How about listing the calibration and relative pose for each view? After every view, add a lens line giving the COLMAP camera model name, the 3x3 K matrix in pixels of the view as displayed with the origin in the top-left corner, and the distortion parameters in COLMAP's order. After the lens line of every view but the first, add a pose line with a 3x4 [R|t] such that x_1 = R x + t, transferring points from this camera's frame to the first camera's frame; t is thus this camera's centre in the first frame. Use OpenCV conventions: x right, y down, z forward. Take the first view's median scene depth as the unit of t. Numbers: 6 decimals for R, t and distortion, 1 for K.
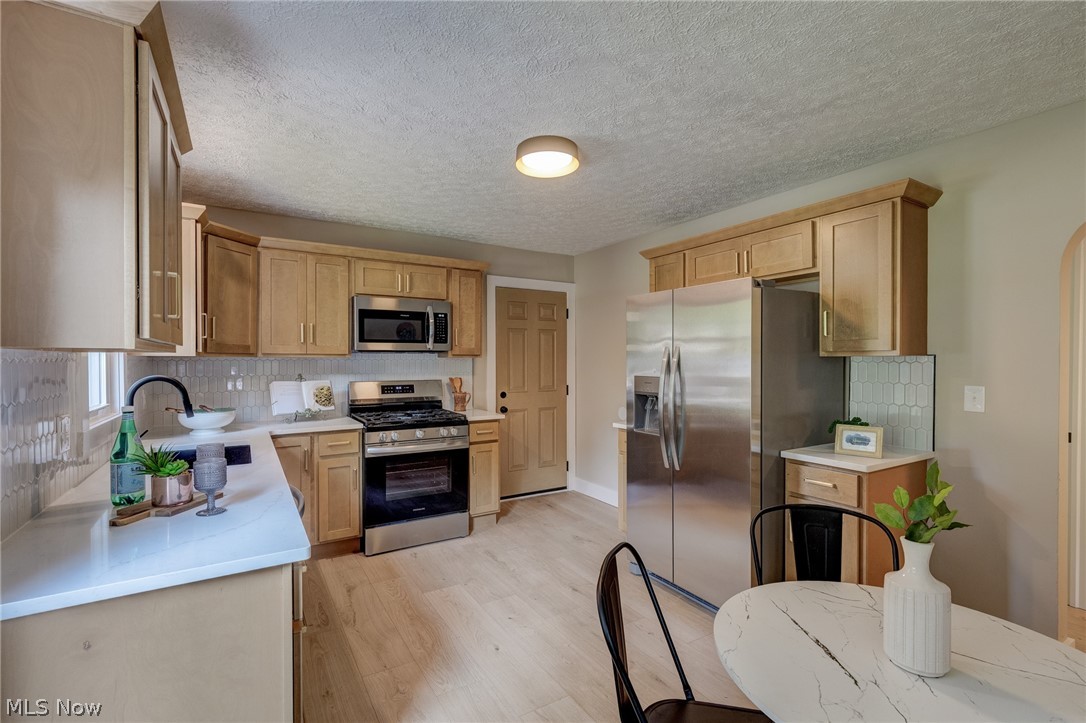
lens RADIAL K [[508.0, 0, 548.9], [0, 508.0, 363.1], [0, 0, 1]] dist [0.002698, 0.000109]
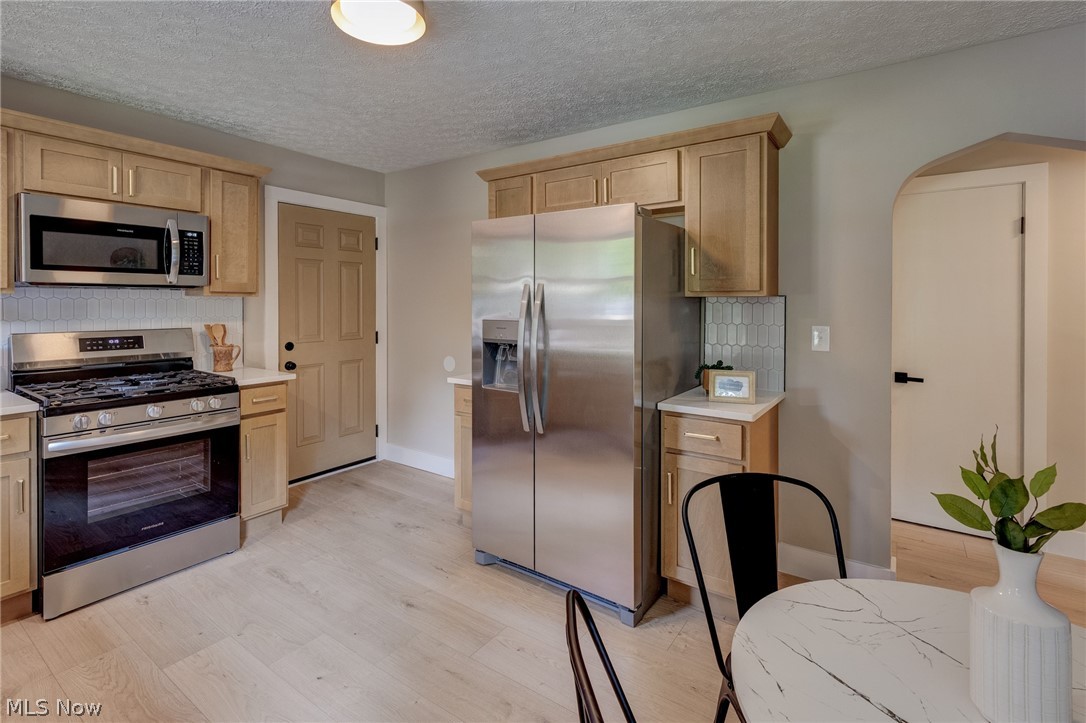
lens RADIAL K [[516.0, 0, 557.6], [0, 516.0, 306.1], [0, 0, 1]] dist [0.002199, 0.000124]
pose [[0.913336, -0.000135, 0.407208, -0.051334], [-0.000385, 0.999999, 0.001196, 0.002355], [-0.407207, -0.001249, 0.913335, 0.183420]]
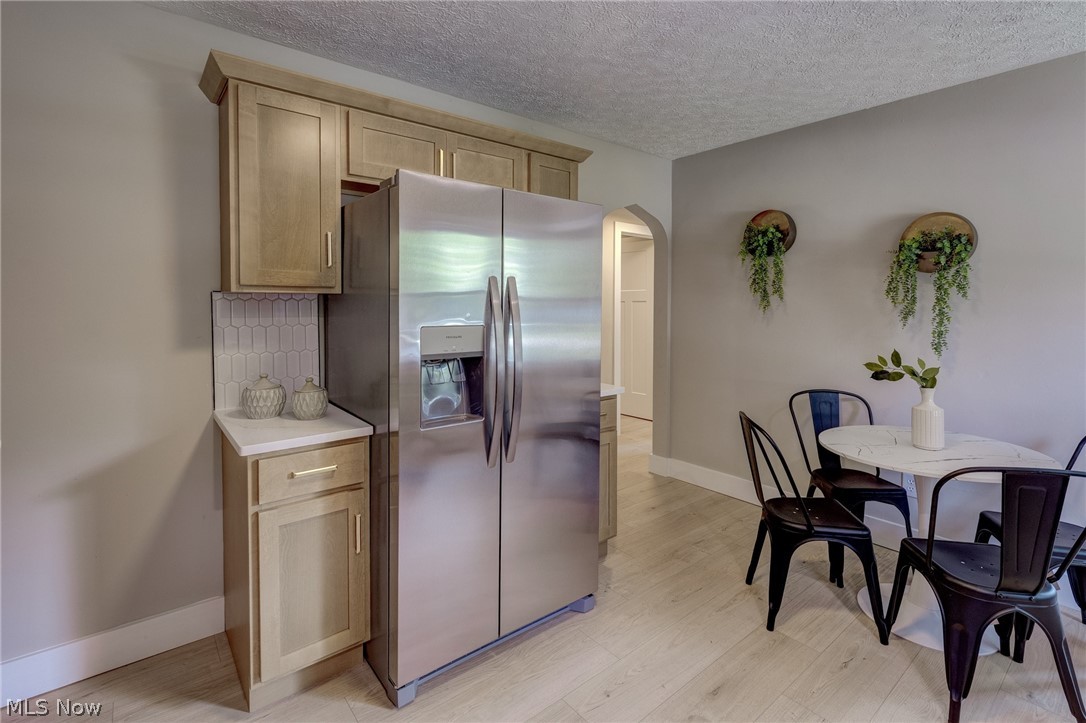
lens RADIAL K [[506.1, 0, 541.9], [0, 506.1, 314.5], [0, 0, 1]] dist [-0.000999, -0.000708]
pose [[-0.136106, -0.025343, 0.990370, -0.329518], [0.002215, 0.999662, 0.025885, -0.001228], [-0.990692, 0.005717, -0.136004, 0.853018]]
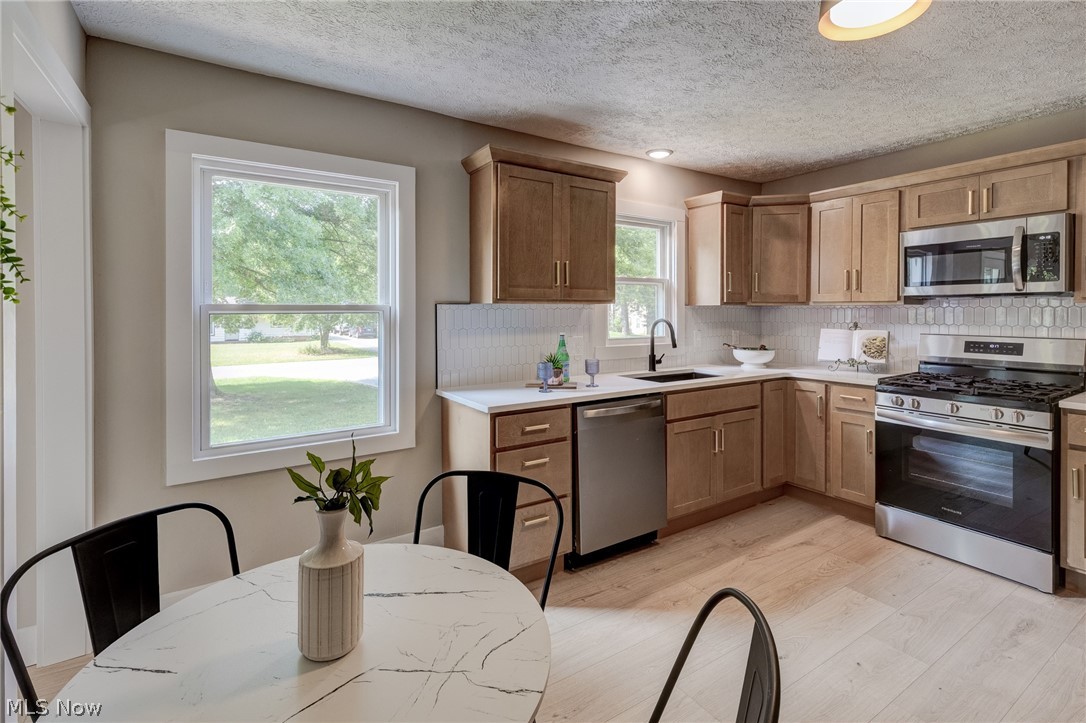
lens RADIAL K [[502.7, 0, 535.7], [0, 502.7, 315.0], [0, 0, 1]] dist [0.000719, 0.000408]
pose [[-0.004520, 0.010399, -0.999936, 0.488257], [-0.003912, 0.999938, 0.010417, -0.000151], [0.999982, 0.003959, -0.004479, 0.415724]]
